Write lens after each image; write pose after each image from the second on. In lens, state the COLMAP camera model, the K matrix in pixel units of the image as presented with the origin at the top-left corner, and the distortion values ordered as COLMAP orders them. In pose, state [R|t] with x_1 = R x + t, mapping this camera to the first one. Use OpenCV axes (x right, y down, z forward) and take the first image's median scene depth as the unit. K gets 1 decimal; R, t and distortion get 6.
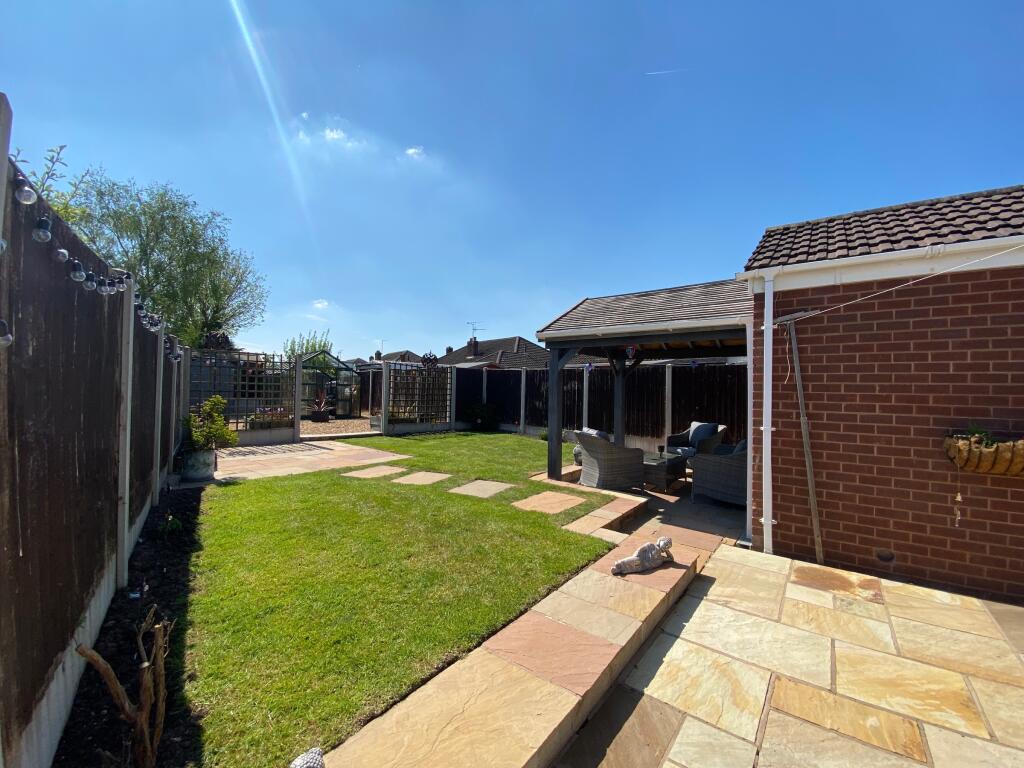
lens RADIAL K [[412.4, 0, 510.8], [0, 412.4, 381.1], [0, 0, 1]] dist [0.027520, -0.024286]
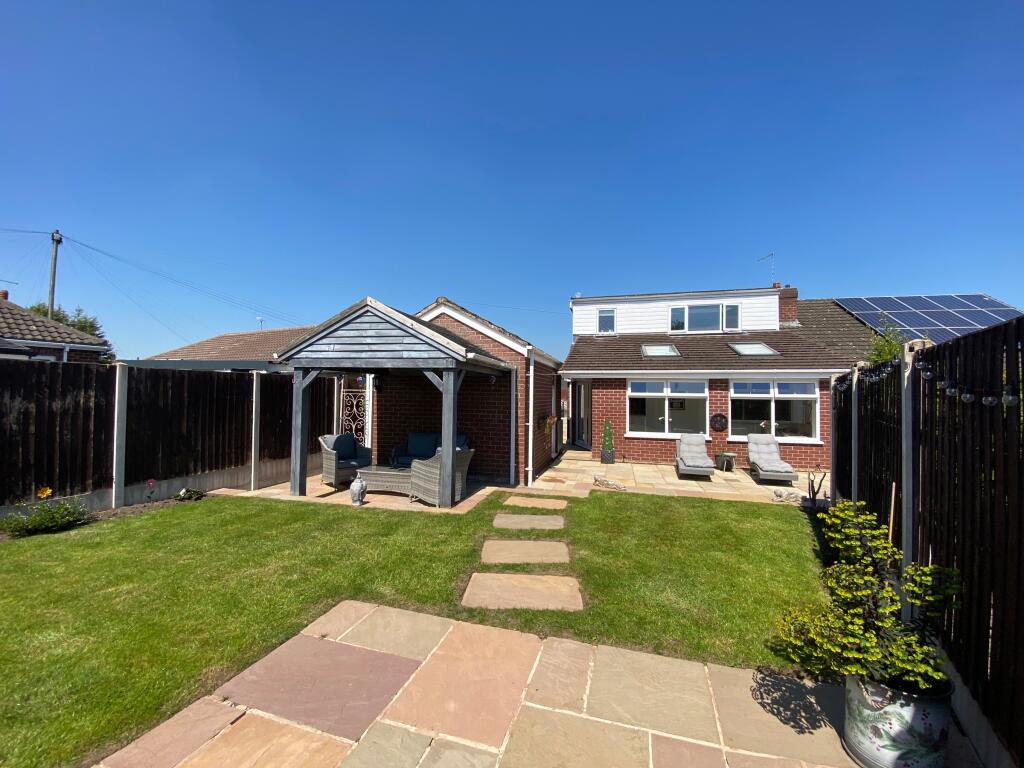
lens RADIAL K [[412.4, 0, 510.8], [0, 412.4, 381.1], [0, 0, 1]] dist [0.027520, -0.024286]
pose [[-0.384299, 0.000487, 0.923208, -0.475081], [-0.042501, 0.998930, -0.018218, -0.022226], [-0.922230, -0.046238, -0.383867, 0.720047]]
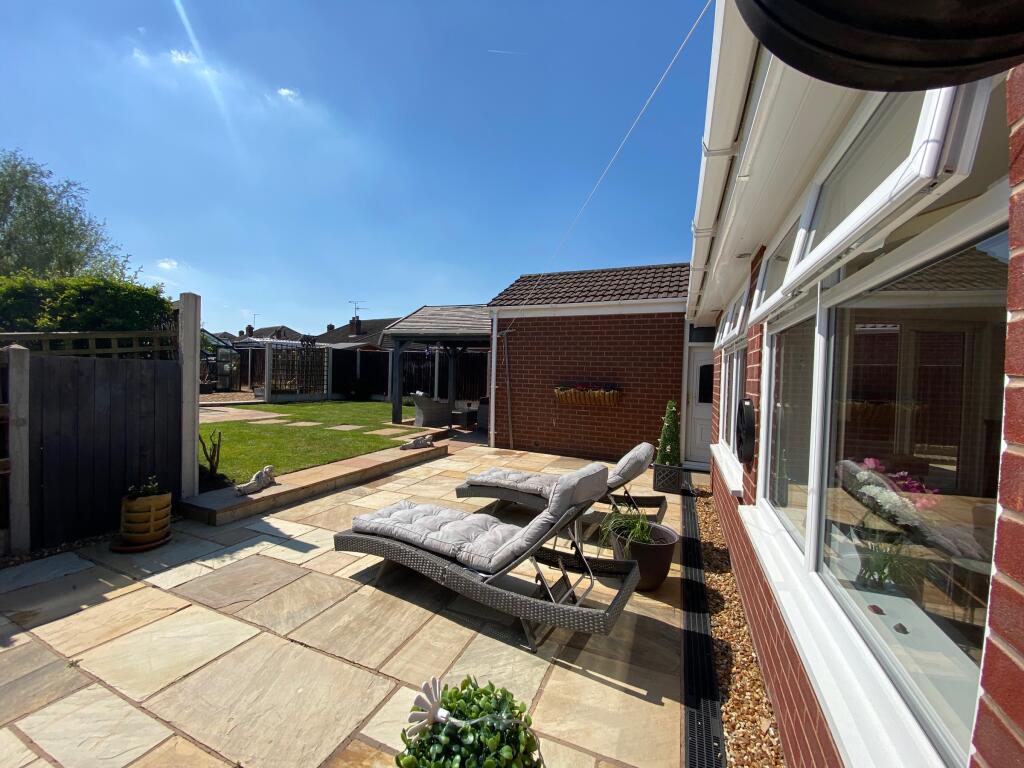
lens RADIAL K [[417.1, 0, 514.8], [0, 417.1, 382.2], [0, 0, 1]] dist [0.021079, -0.025735]
pose [[0.965973, 0.001516, 0.258639, 0.073894], [-0.014911, 0.998646, 0.049836, -0.003469], [-0.258213, -0.051996, 0.964688, -0.359910]]
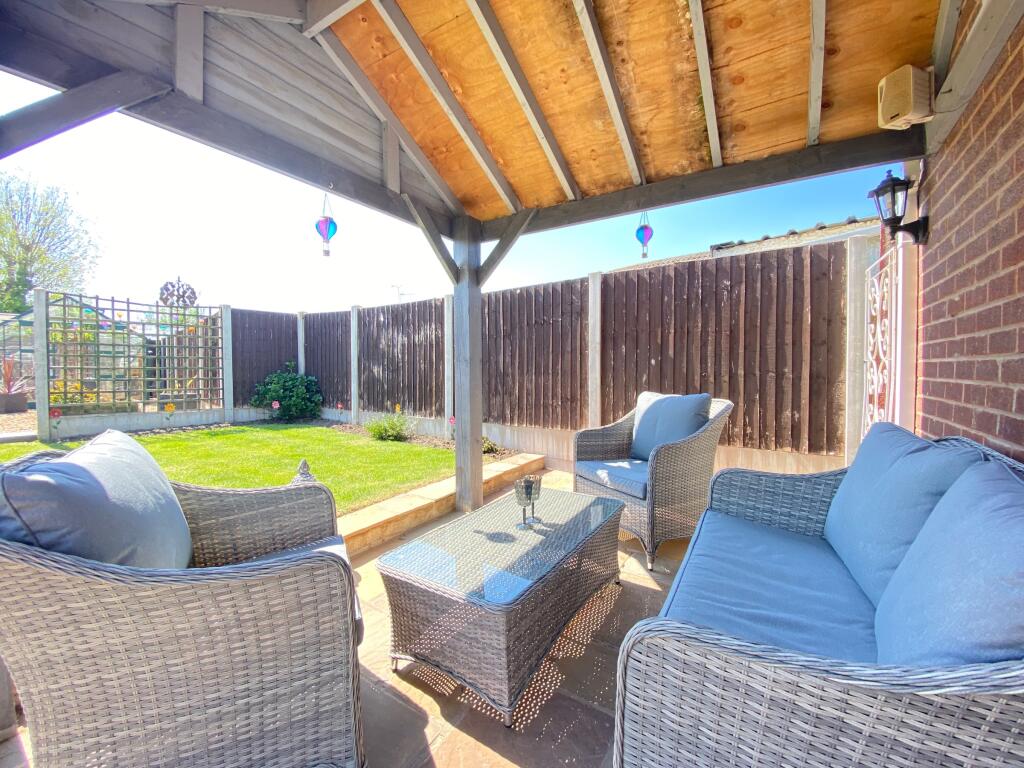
lens RADIAL K [[412.4, 0, 510.8], [0, 412.4, 381.1], [0, 0, 1]] dist [0.027520, -0.024286]
pose [[0.995150, -0.029250, 0.093923, 0.203004], [0.024470, 0.998365, 0.051656, 0.047988], [-0.095280, -0.049107, 0.994238, 0.456525]]
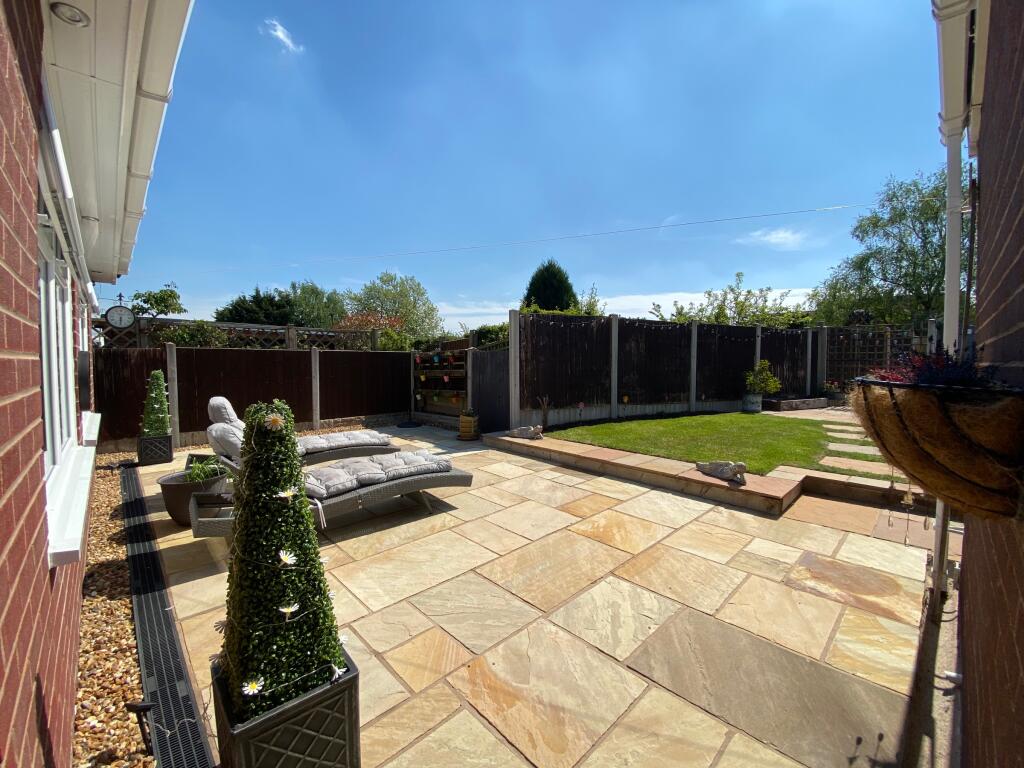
lens RADIAL K [[417.1, 0, 514.8], [0, 417.1, 382.2], [0, 0, 1]] dist [0.021079, -0.025735]
pose [[-0.162976, 0.021458, -0.986397, 0.502758], [0.017503, 0.999669, 0.018854, 0.037068], [0.986475, -0.014192, -0.163297, 0.177979]]
